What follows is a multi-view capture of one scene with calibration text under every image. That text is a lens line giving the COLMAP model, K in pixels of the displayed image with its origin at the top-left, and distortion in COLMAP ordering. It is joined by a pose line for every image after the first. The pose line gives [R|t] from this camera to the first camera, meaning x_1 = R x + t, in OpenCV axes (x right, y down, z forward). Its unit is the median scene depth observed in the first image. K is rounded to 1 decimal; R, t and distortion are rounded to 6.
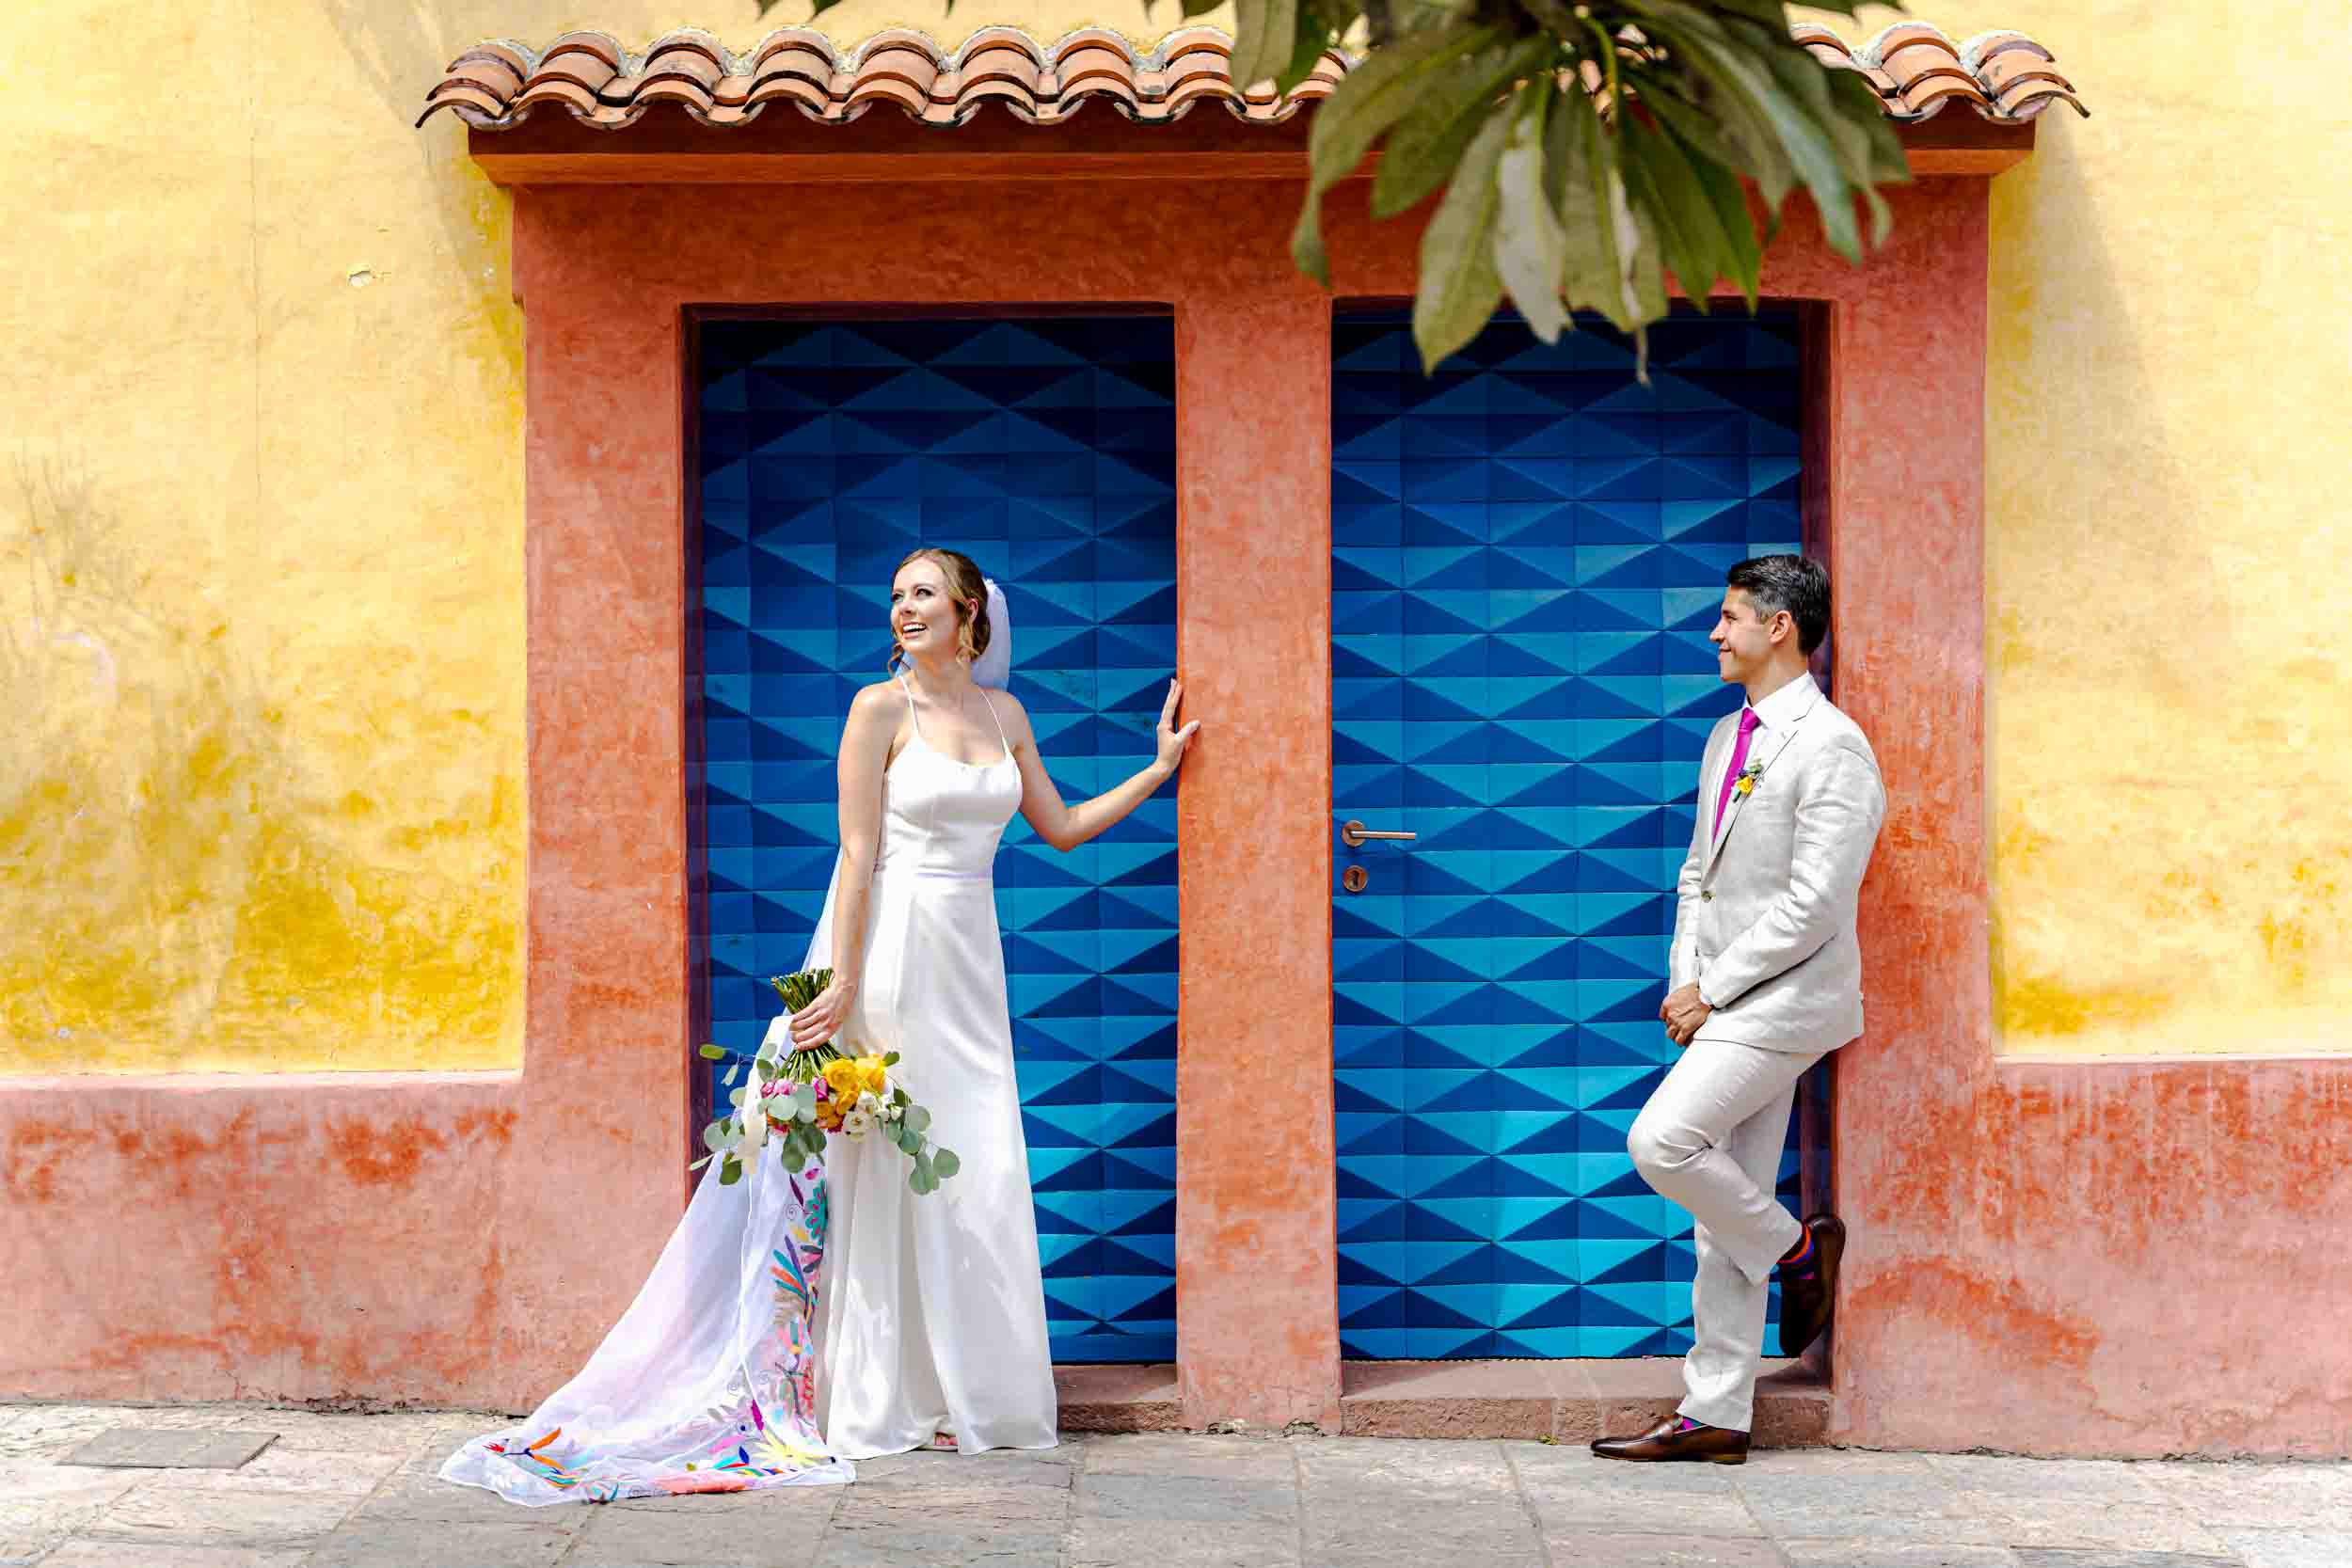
lens RADIAL K [[3708.6, 0, 1177.0], [0, 3708.6, 773.3], [0, 0, 1]] dist [0.033963, 0.012204]
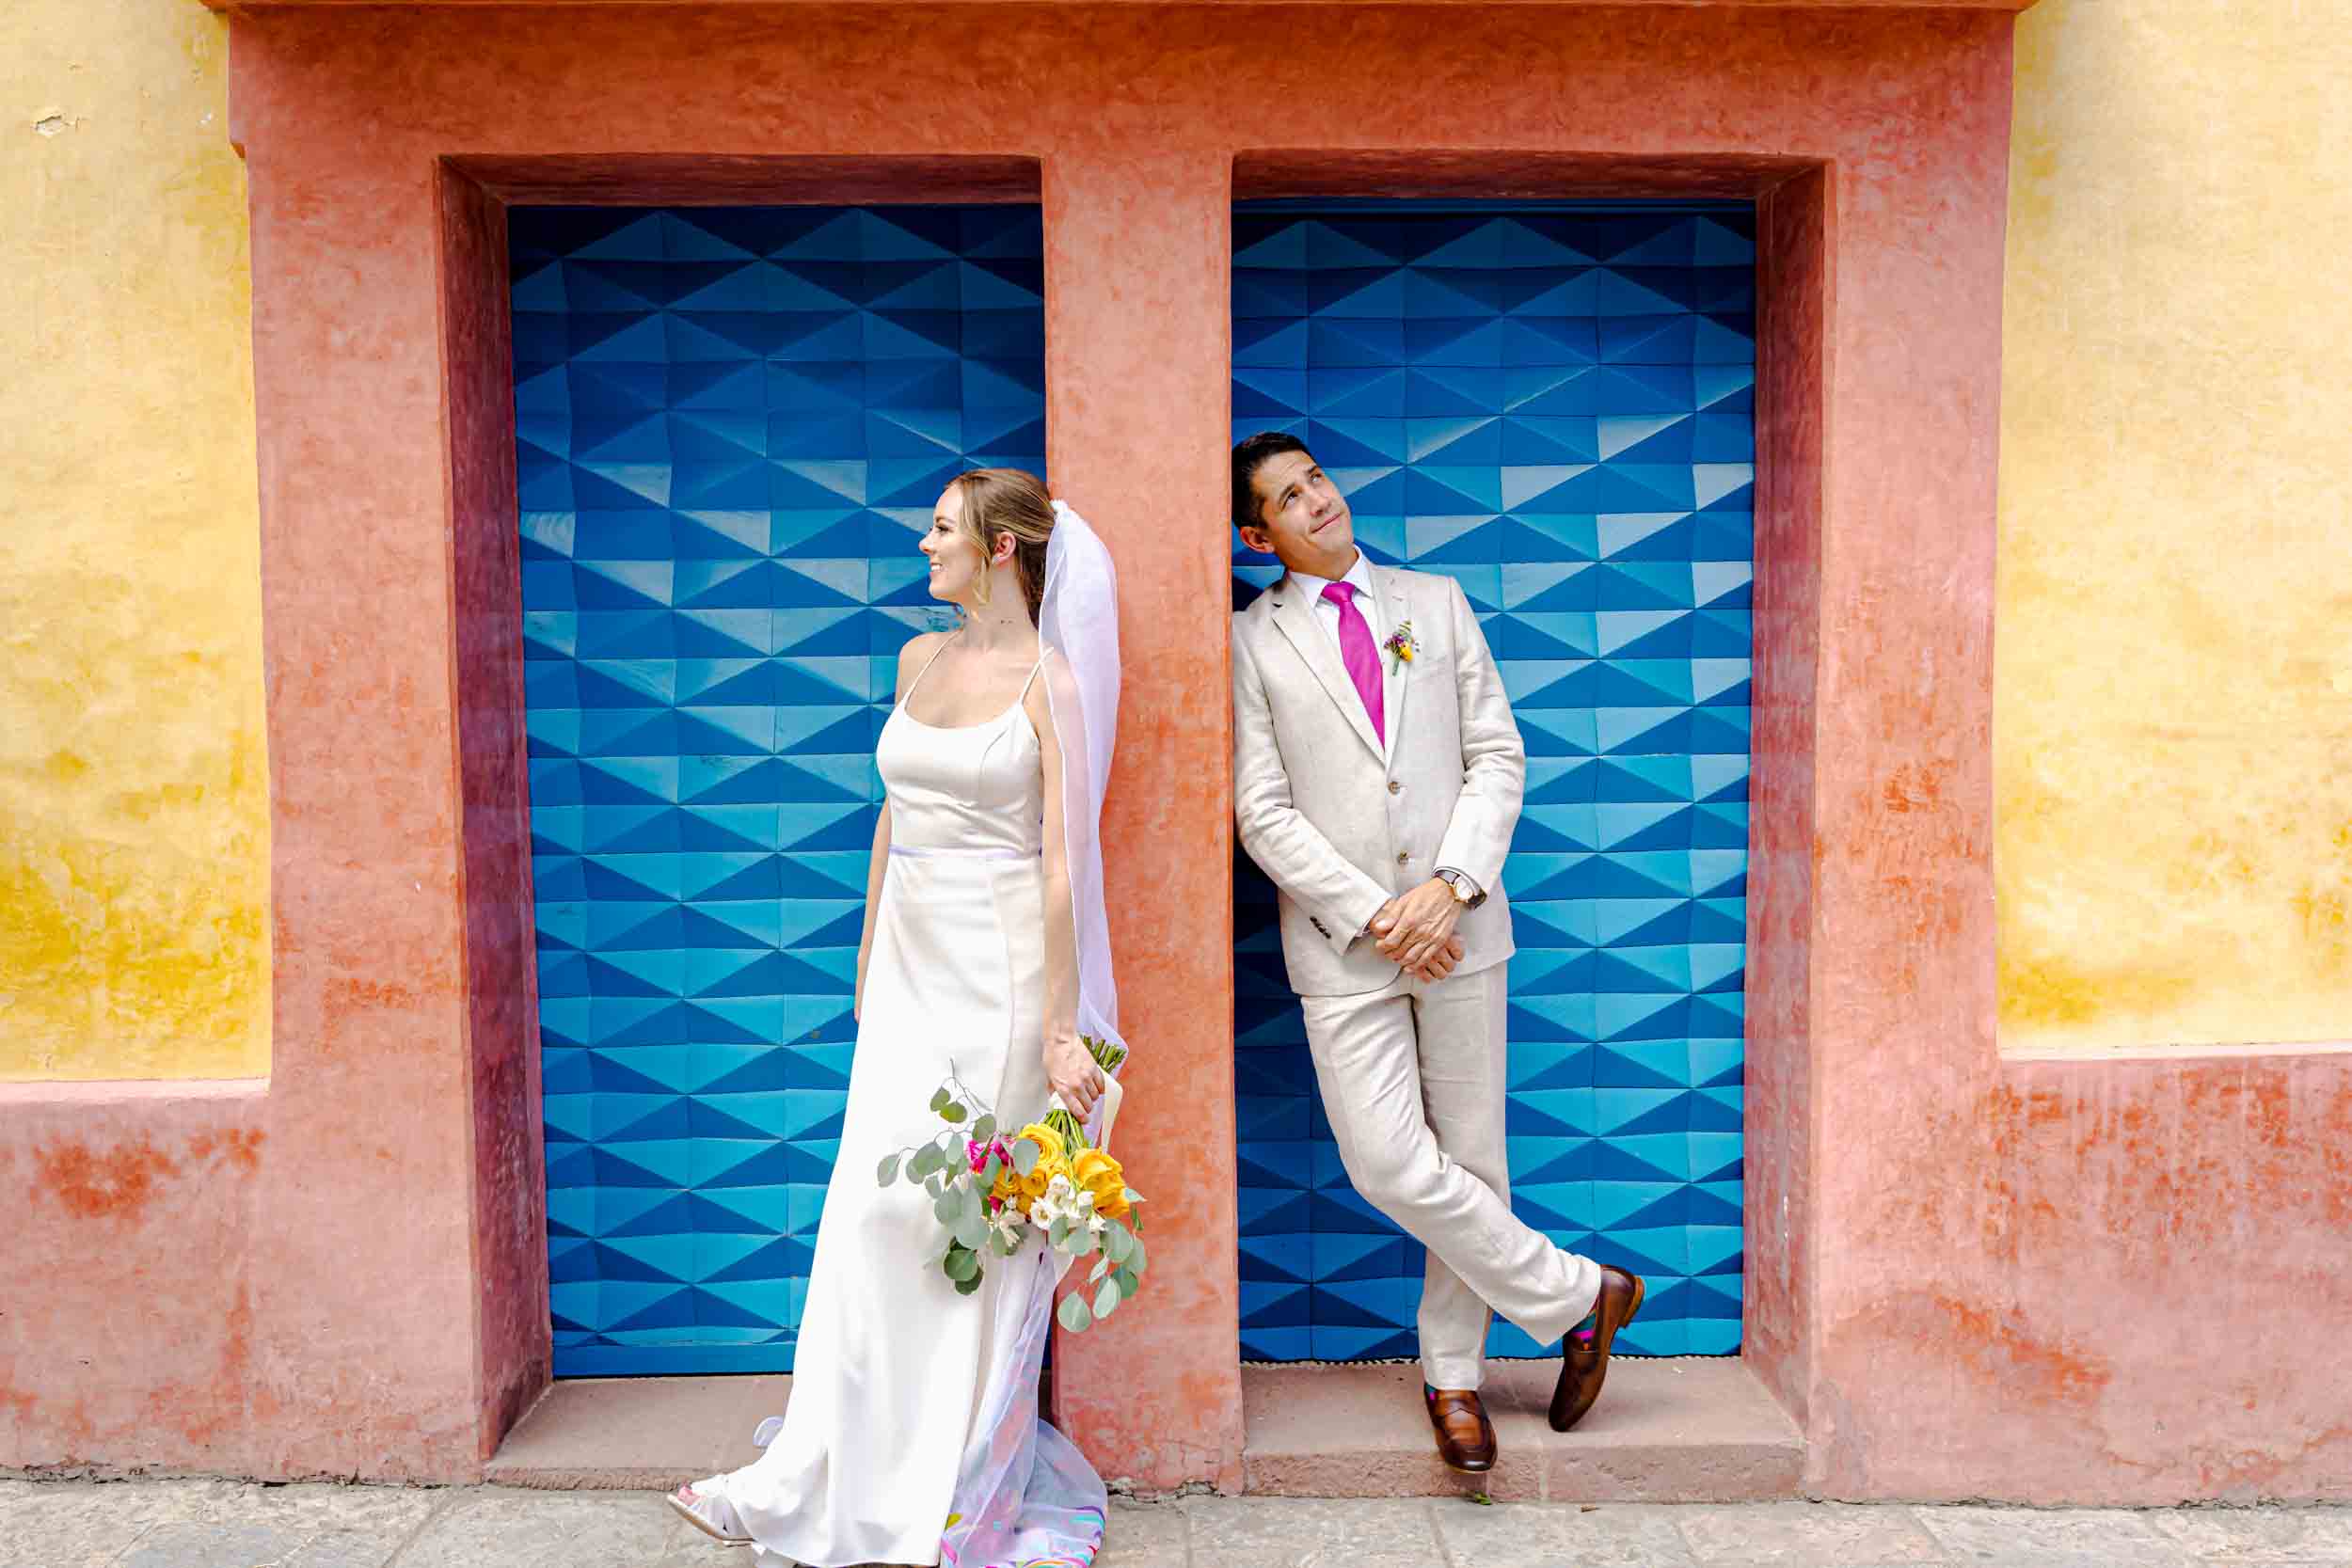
lens RADIAL K [[1919.1, 0, 1176.8], [0, 1919.1, 789.4], [0, 0, 1]] dist [0.007533, -0.004737]
pose [[0.999734, -0.002967, 0.022886, 0.019206], [0.001689, 0.998450, 0.055622, -0.009946], [-0.023015, -0.055568, 0.998190, 0.563755]]
